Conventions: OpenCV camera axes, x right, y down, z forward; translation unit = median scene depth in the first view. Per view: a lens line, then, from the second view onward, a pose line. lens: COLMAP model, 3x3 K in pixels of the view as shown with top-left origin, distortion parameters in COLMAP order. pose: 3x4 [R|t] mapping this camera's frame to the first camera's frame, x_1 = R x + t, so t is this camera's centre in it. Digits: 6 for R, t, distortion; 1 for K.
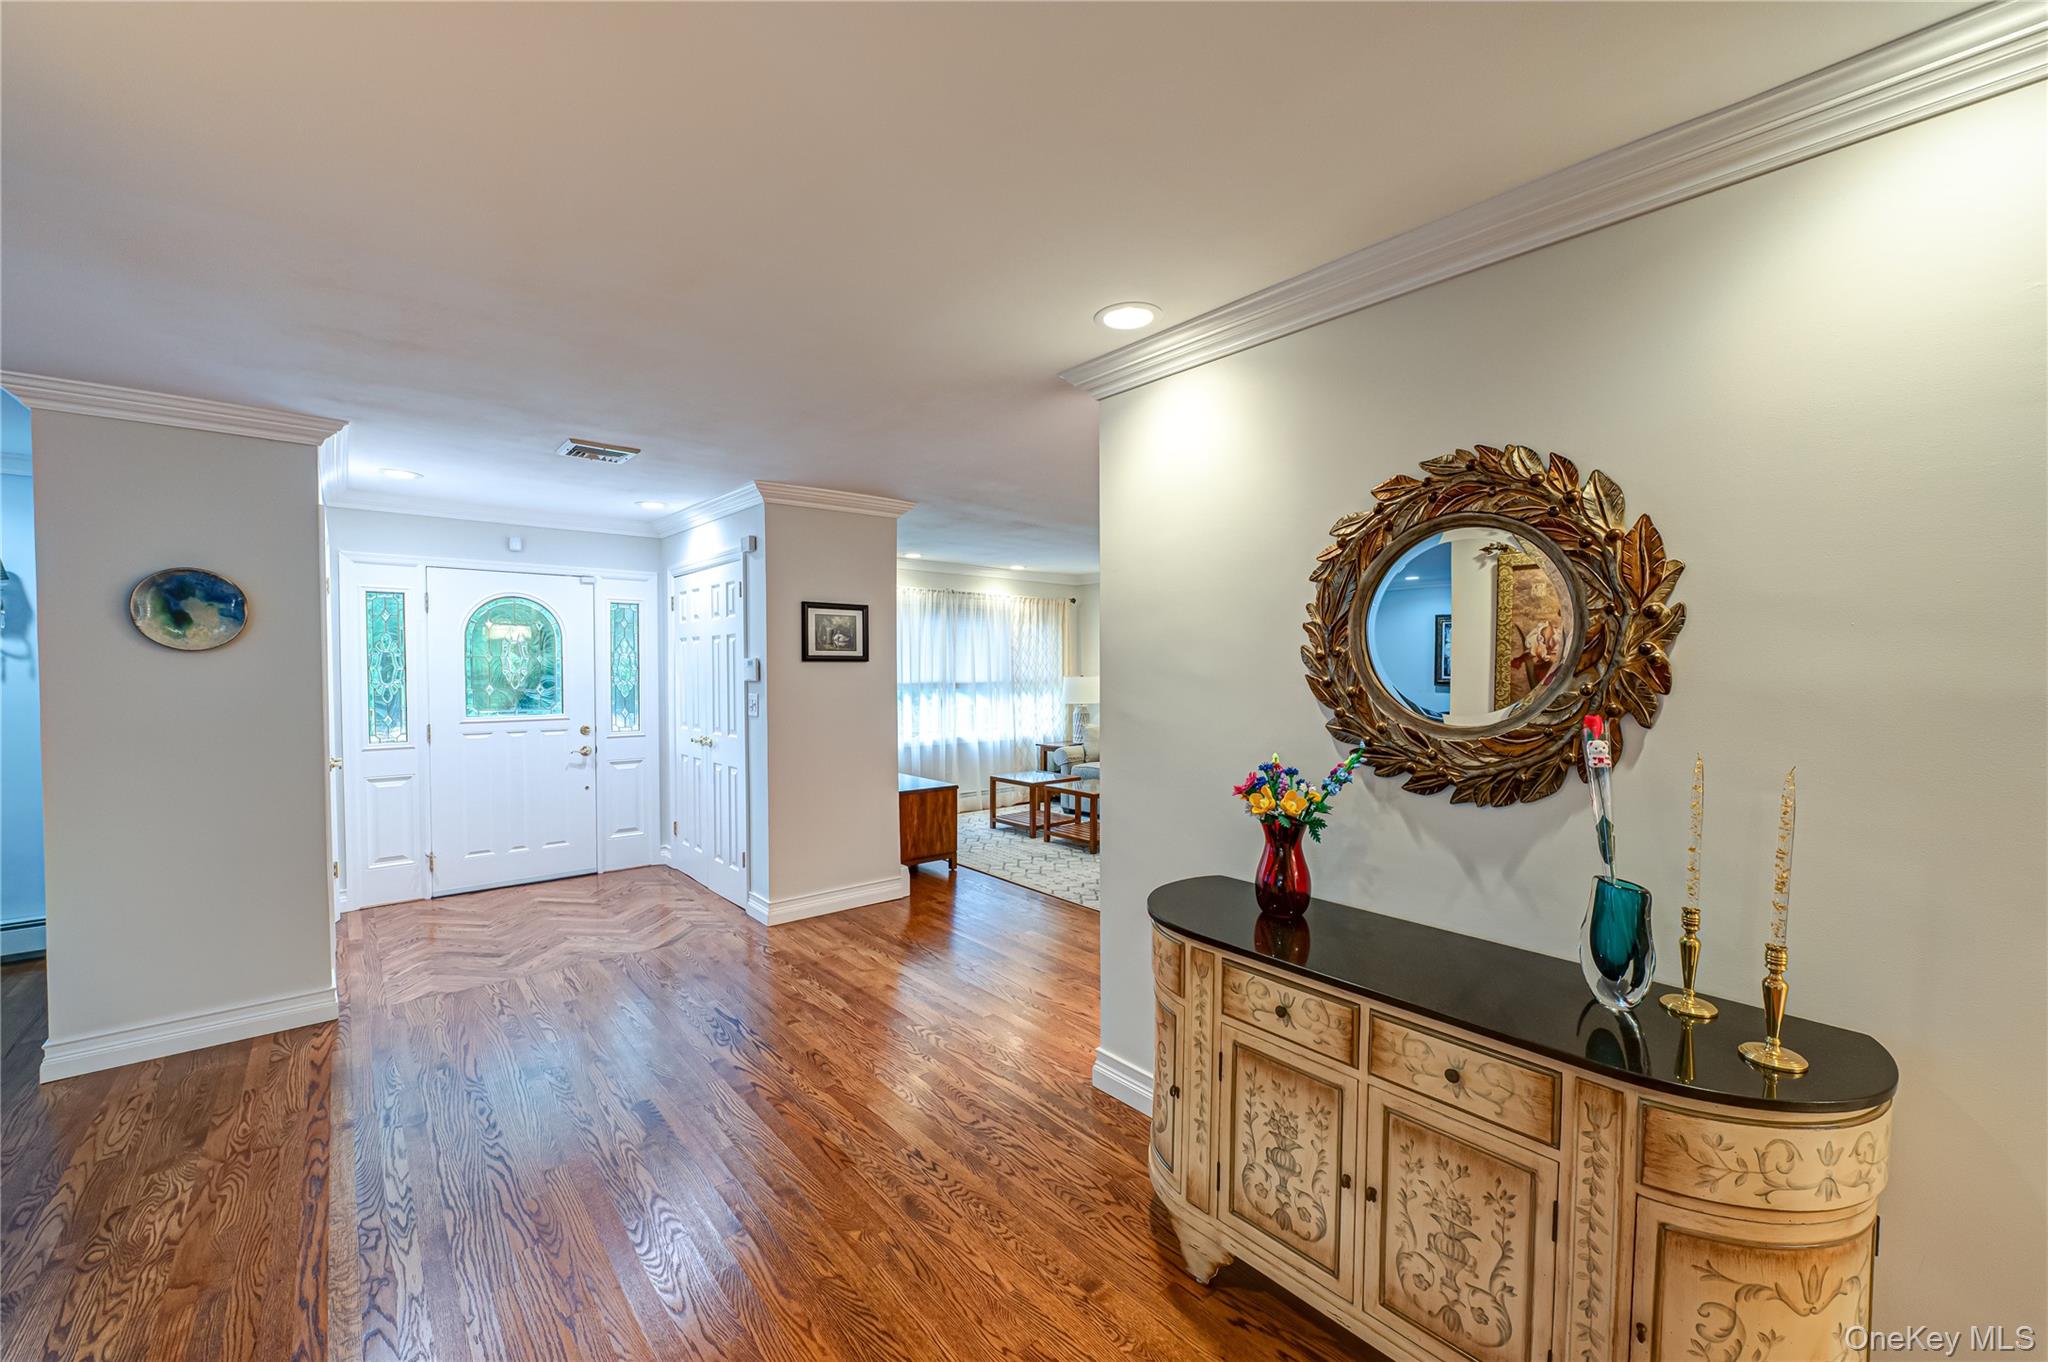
lens RADIAL K [[804.4, 0, 1029.2], [0, 804.4, 687.7], [0, 0, 1]] dist [-0.006982, -0.000586]
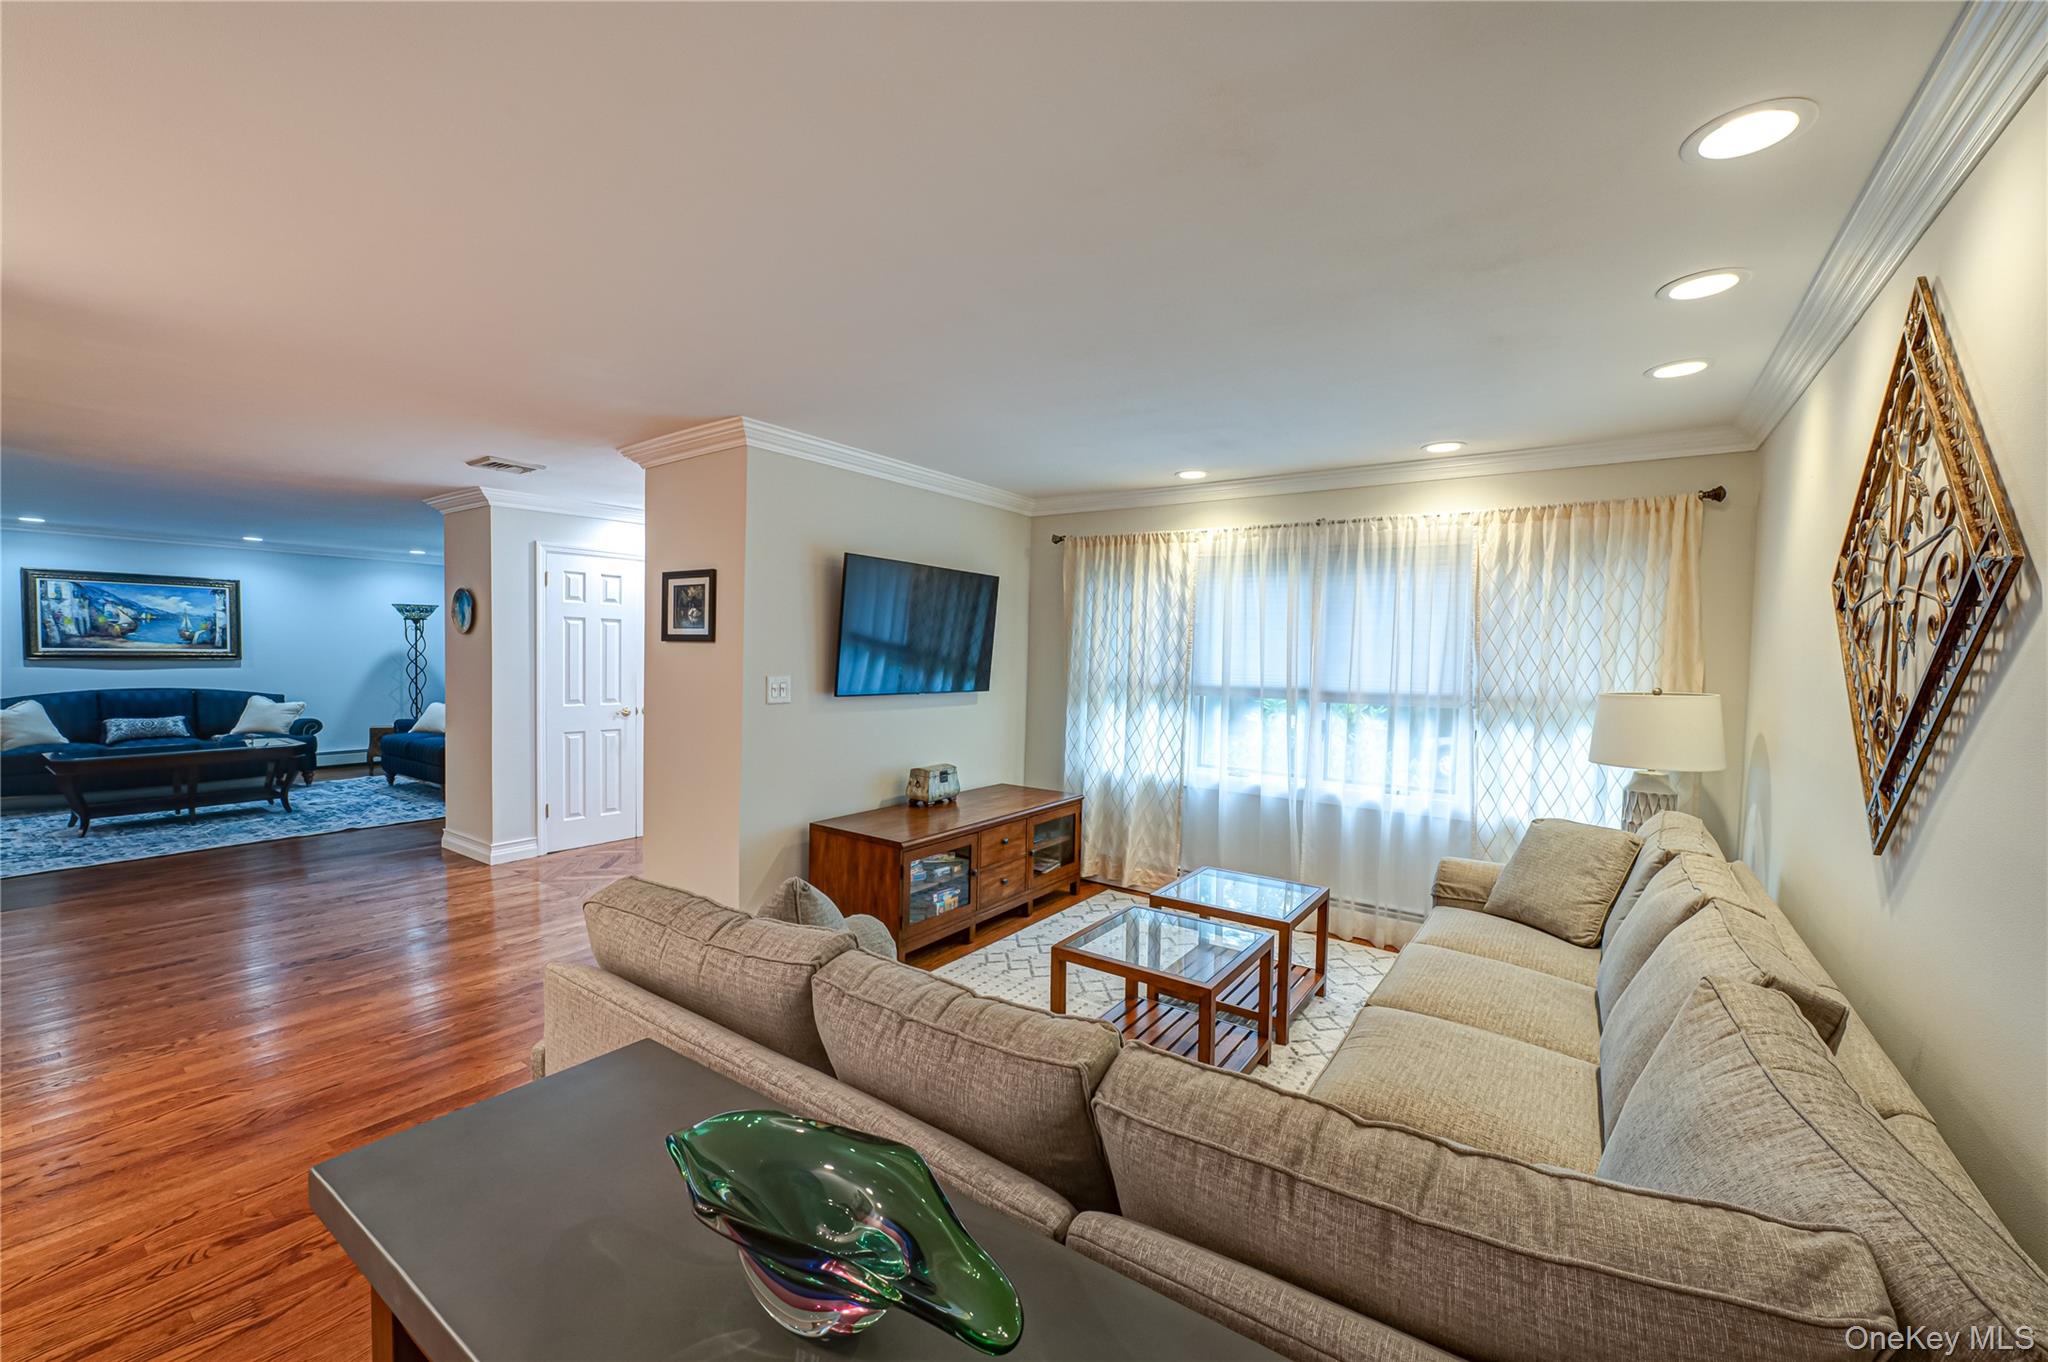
lens RADIAL K [[806.5, 0, 1031.6], [0, 806.5, 688.2], [0, 0, 1]] dist [-0.007447, -0.000783]
pose [[0.247955, 0.046663, -0.967647, 0.540339], [-0.046459, 0.998263, 0.036235, -0.025868], [0.967657, 0.035972, 0.249692, 0.947662]]
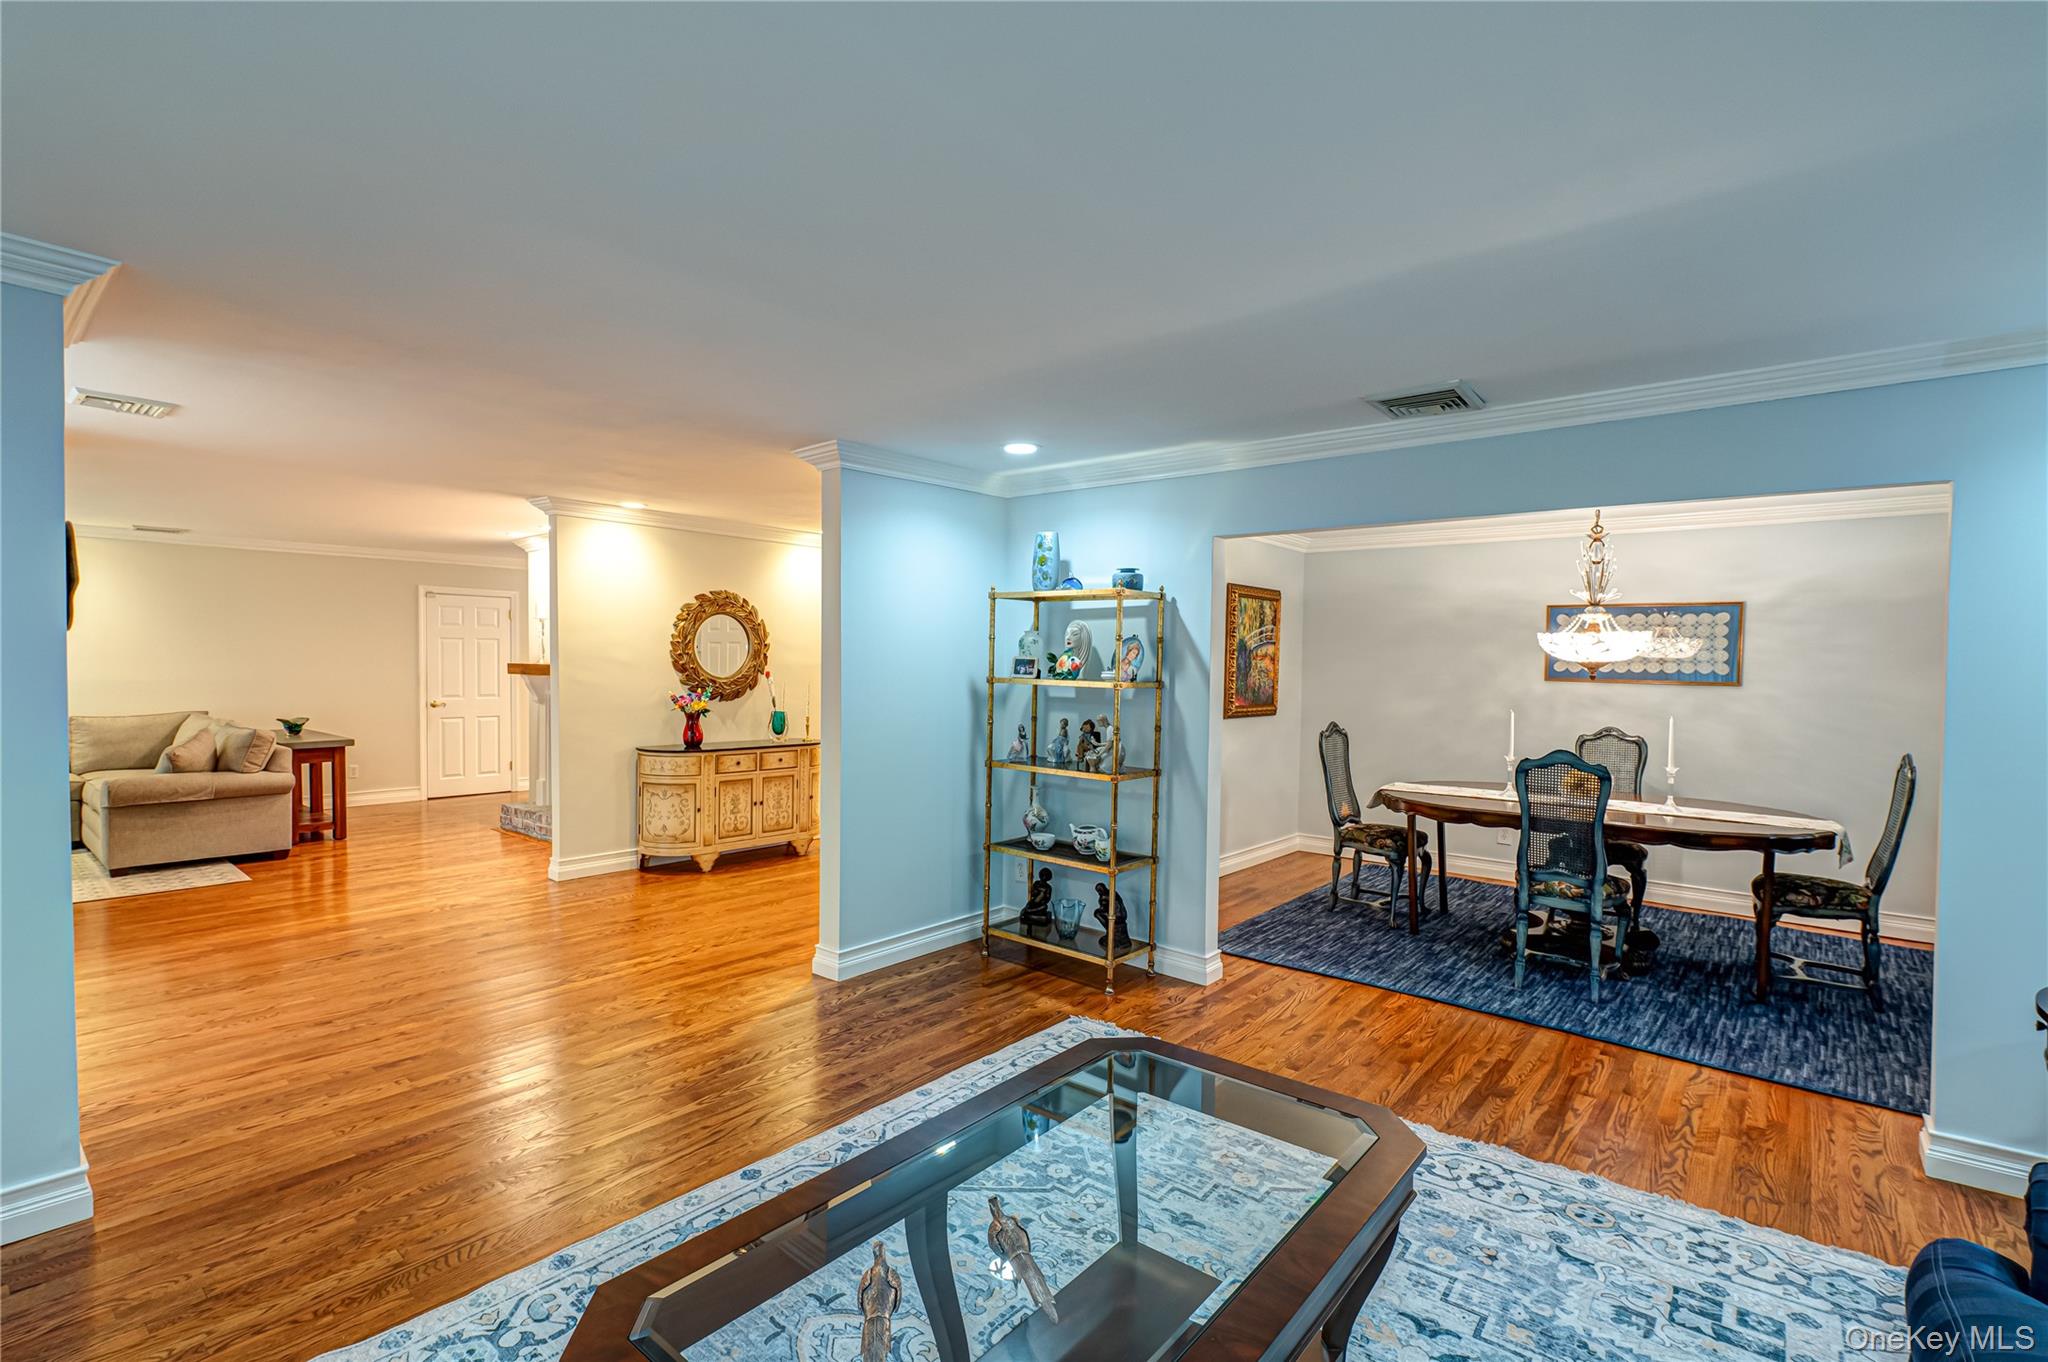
lens RADIAL K [[934.5, 0, 1031.9], [0, 934.5, 686.5], [0, 0, 1]] dist [-0.007577, -0.000793]
pose [[-0.170064, -0.029502, 0.984991, -1.089439], [0.012280, 0.999411, 0.032054, -0.005896], [-0.985357, 0.017547, -0.169601, 0.136125]]
